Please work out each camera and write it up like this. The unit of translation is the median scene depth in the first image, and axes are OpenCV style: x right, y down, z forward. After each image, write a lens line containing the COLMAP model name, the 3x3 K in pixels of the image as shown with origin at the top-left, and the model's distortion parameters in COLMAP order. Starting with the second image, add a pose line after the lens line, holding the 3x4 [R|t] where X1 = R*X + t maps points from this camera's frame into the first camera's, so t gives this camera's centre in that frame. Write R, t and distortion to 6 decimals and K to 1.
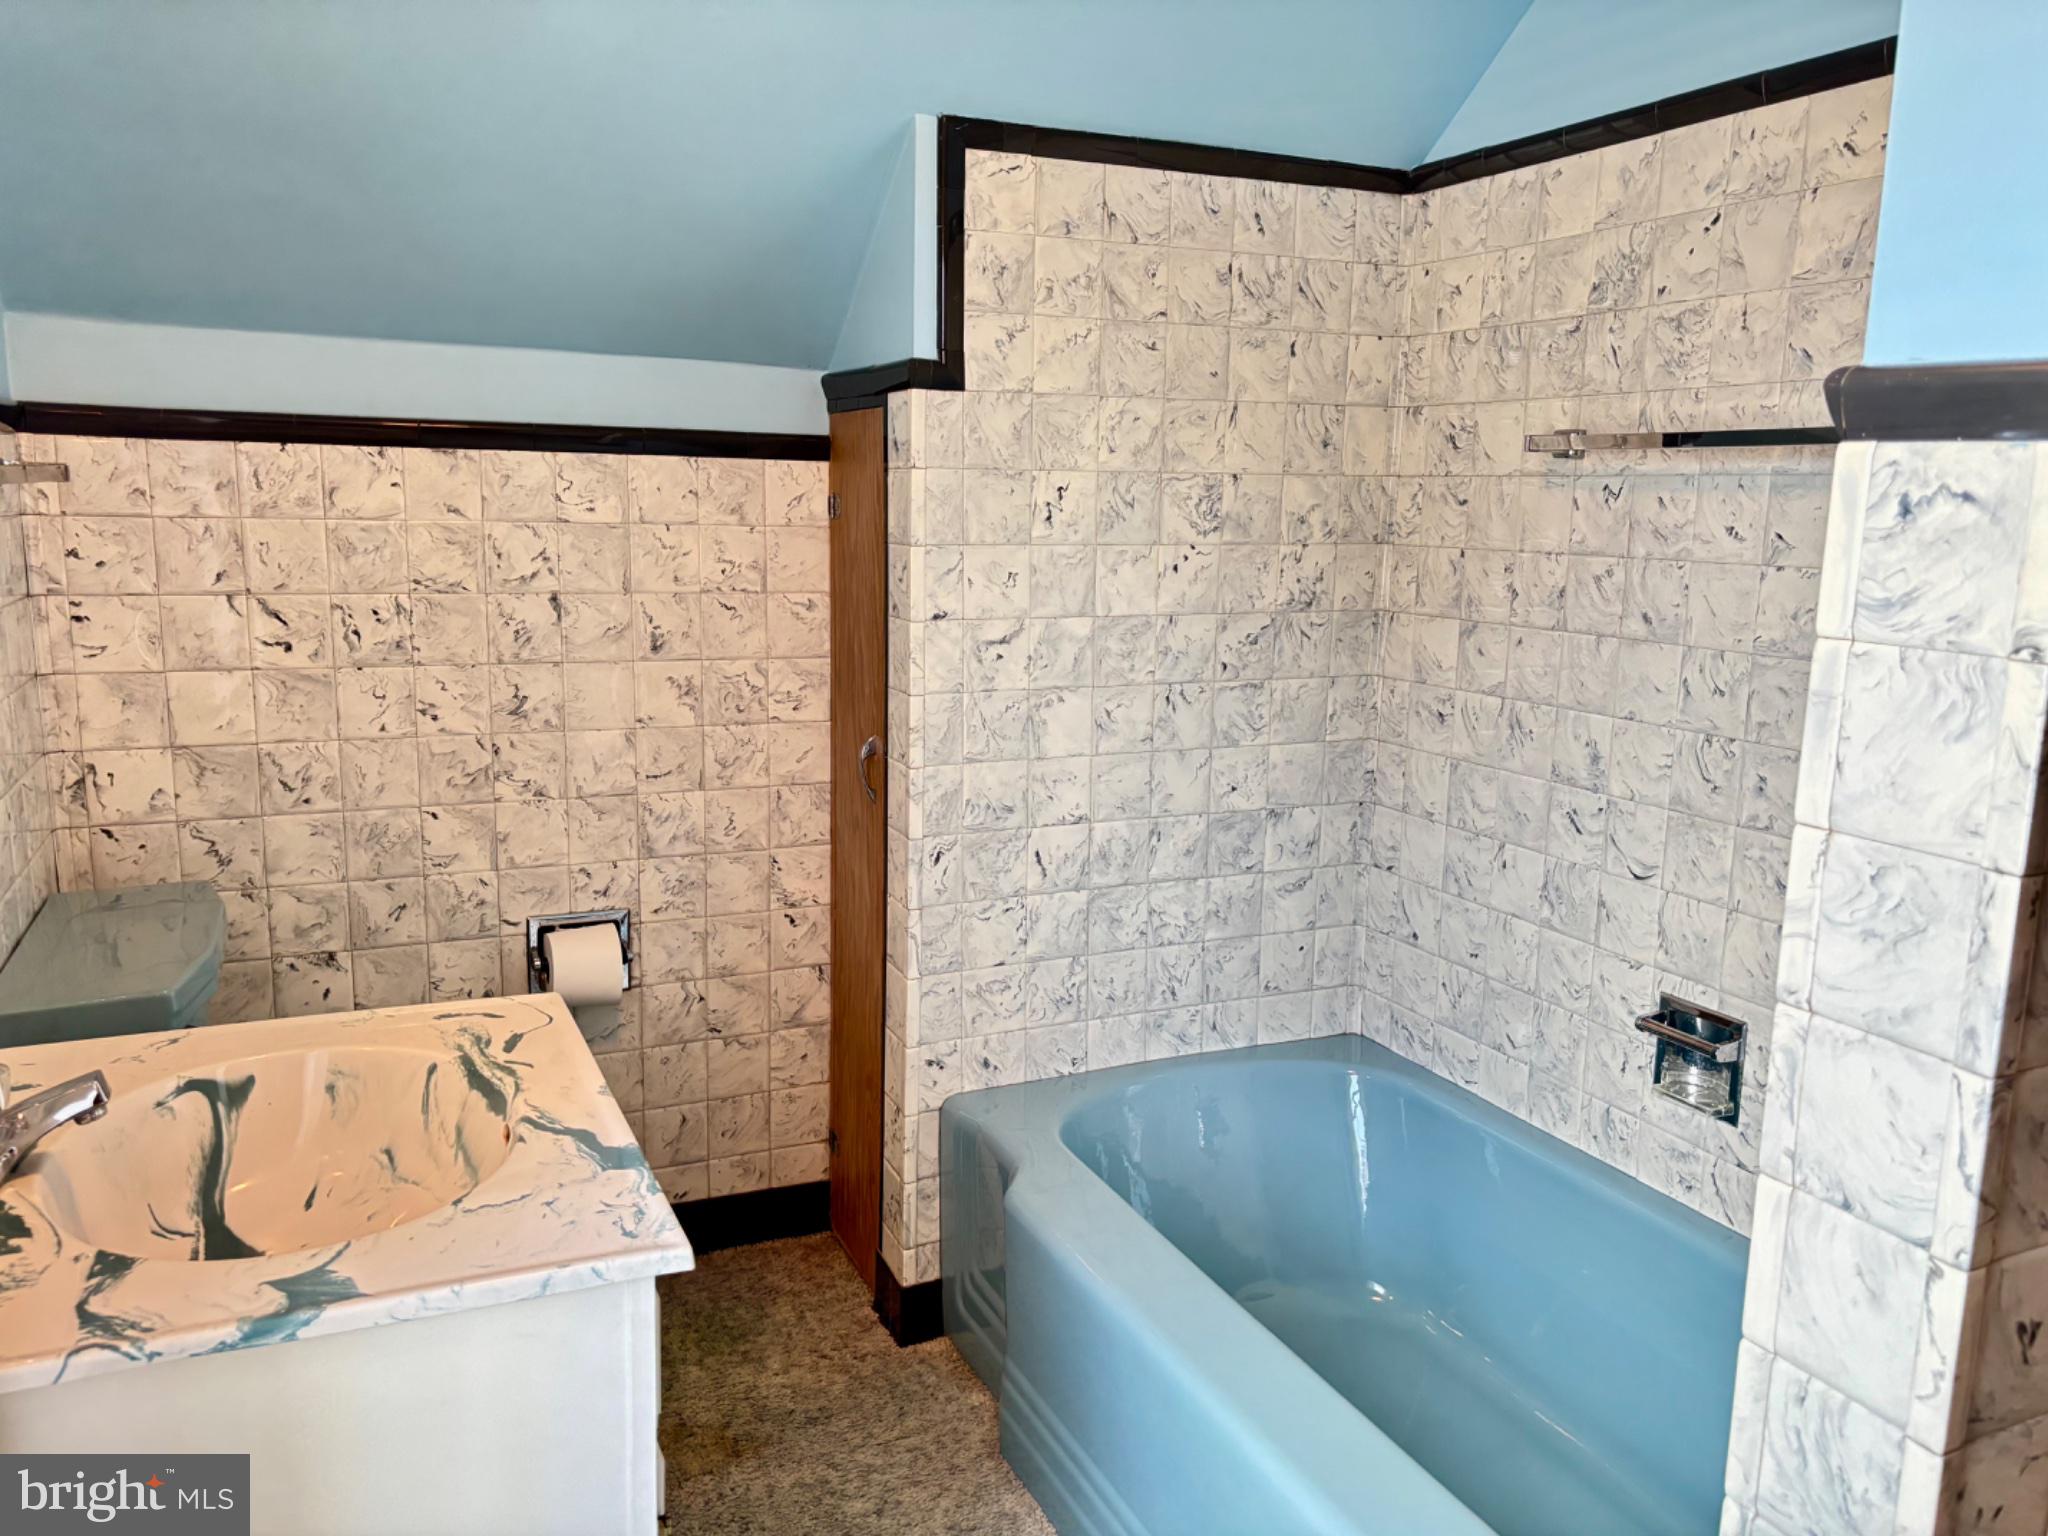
lens RADIAL K [[1550.7, 0, 1033.0], [0, 1550.7, 769.6], [0, 0, 1]] dist [0.040188, -0.043949]
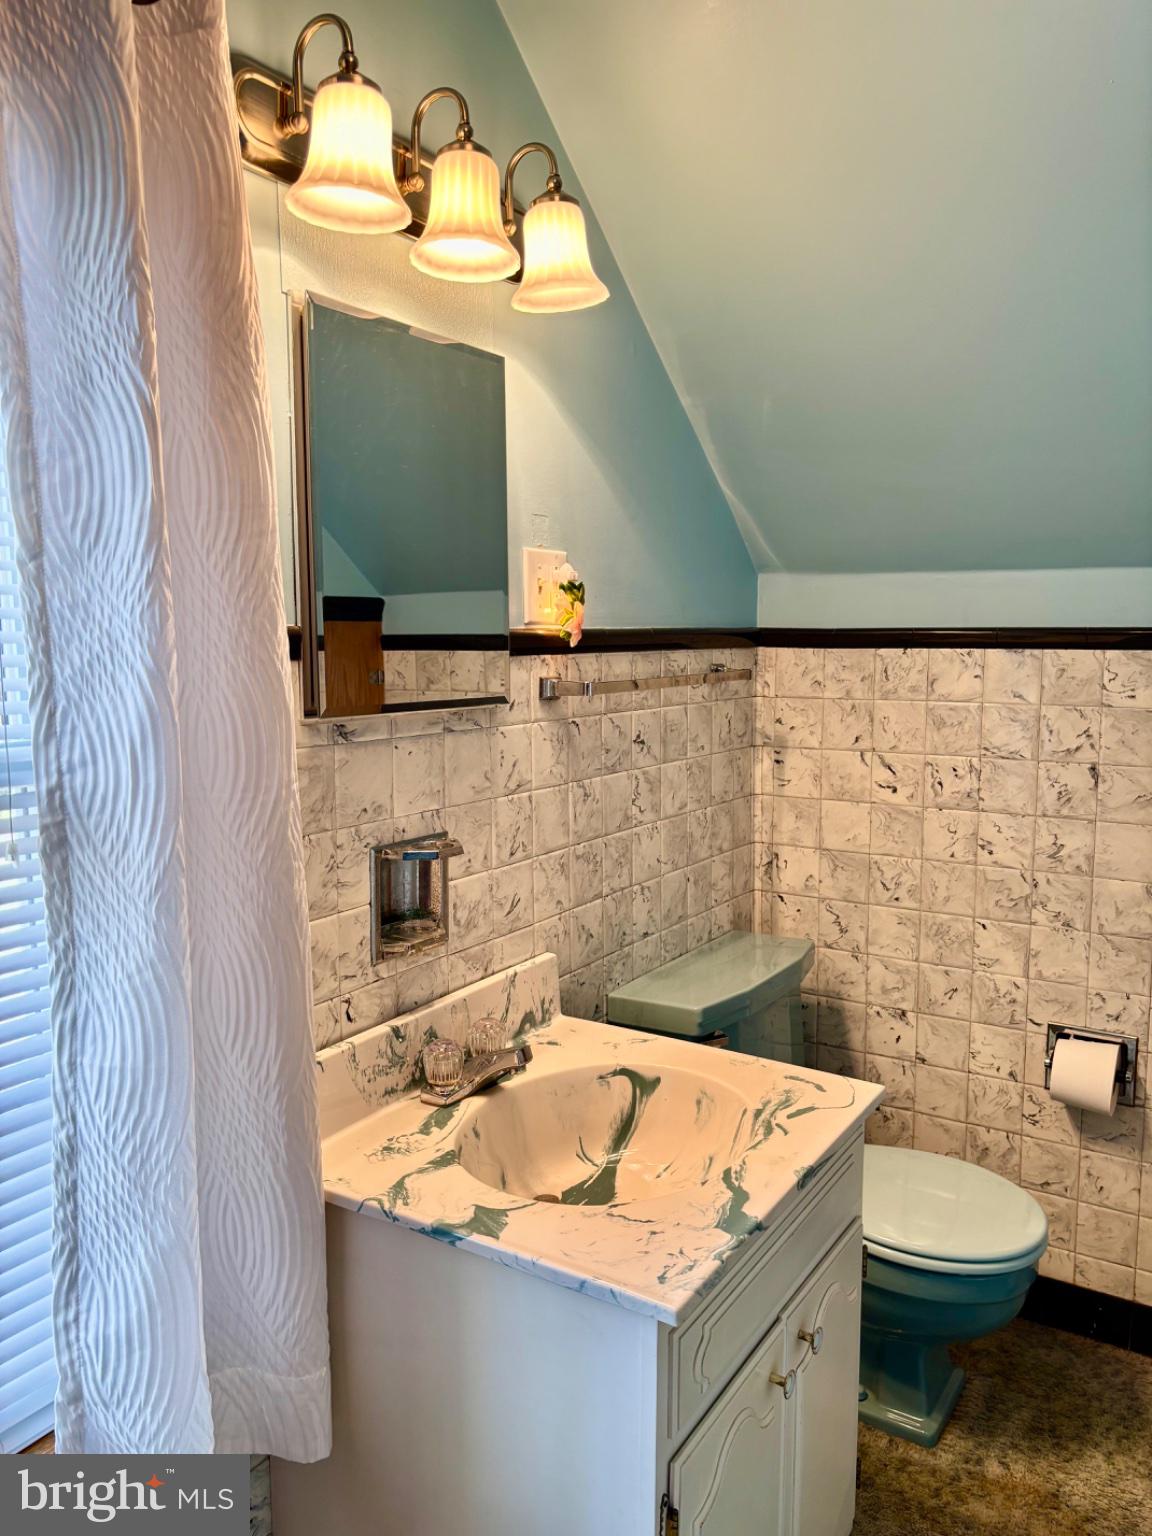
lens RADIAL K [[1163.0, 0, 580.9], [0, 1163.0, 772.1], [0, 0, 1]] dist [0.040188, -0.043949]
pose [[0.550429, 0.078918, -0.831144, 0.240241], [-0.133110, 0.991083, 0.005952, -0.060986], [0.824203, 0.107357, 0.556026, 0.166694]]
